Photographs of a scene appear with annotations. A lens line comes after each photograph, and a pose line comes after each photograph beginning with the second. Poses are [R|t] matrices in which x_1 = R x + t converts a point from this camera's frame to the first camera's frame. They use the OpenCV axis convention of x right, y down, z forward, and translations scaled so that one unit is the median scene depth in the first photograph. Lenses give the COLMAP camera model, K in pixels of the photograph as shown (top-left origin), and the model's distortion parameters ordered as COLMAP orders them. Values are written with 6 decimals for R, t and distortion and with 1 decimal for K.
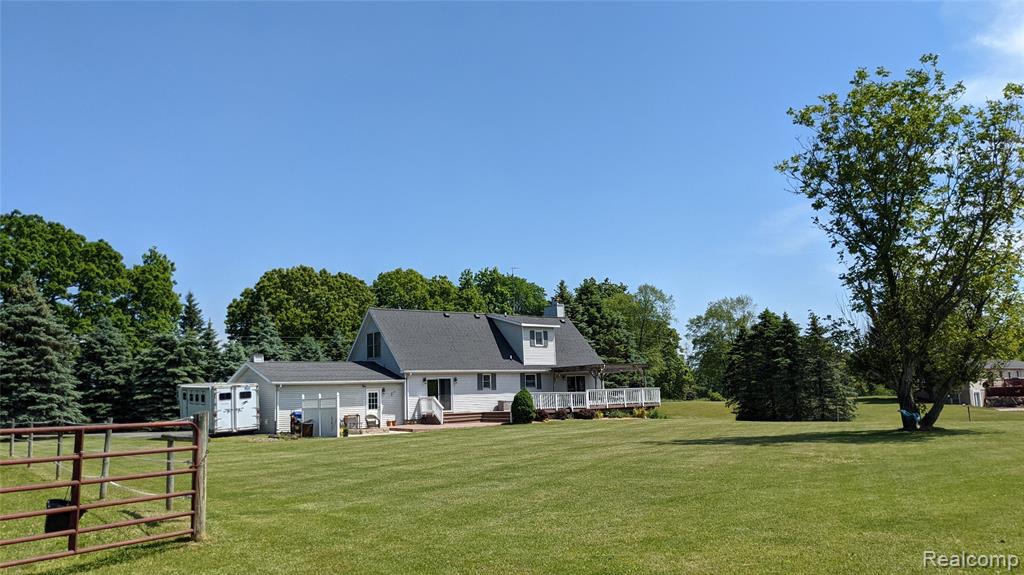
lens RADIAL K [[795.0, 0, 510.0], [0, 795.0, 289.3], [0, 0, 1]] dist [0.036047, -0.065578]
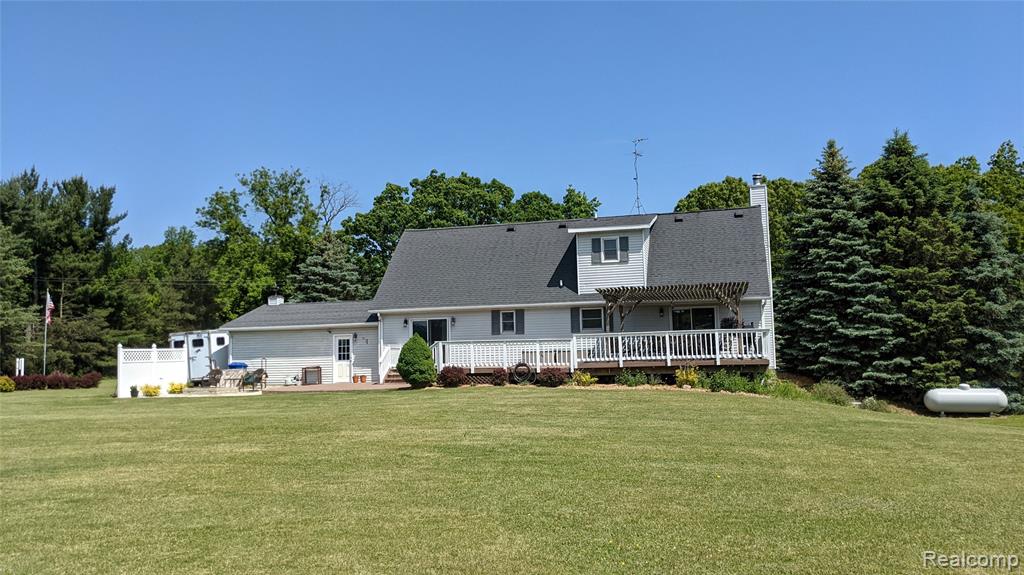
lens RADIAL K [[795.0, 0, 510.0], [0, 795.0, 289.3], [0, 0, 1]] dist [0.036047, -0.065578]
pose [[0.607598, -0.043905, -0.793030, 0.413746], [0.112454, 0.993168, 0.031174, 0.056099], [0.786244, -0.108121, 0.608384, 0.492296]]
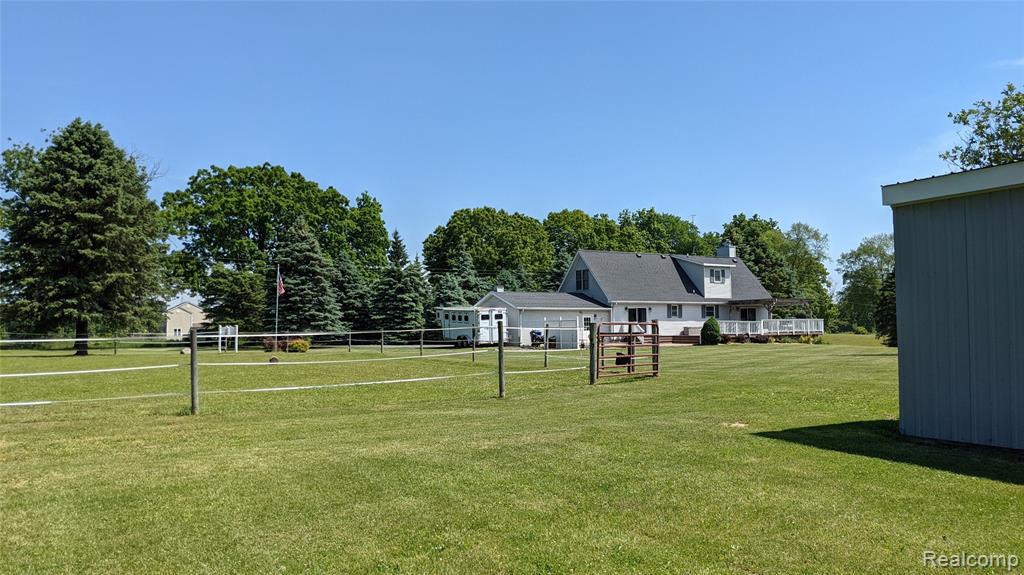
lens RADIAL K [[795.0, 0, 510.0], [0, 795.0, 289.3], [0, 0, 1]] dist [0.036047, -0.065578]
pose [[0.986999, 0.017097, -0.159816, -0.069109], [-0.003001, 0.996113, 0.088030, -0.019545], [0.160700, -0.086406, 0.983214, -0.195949]]
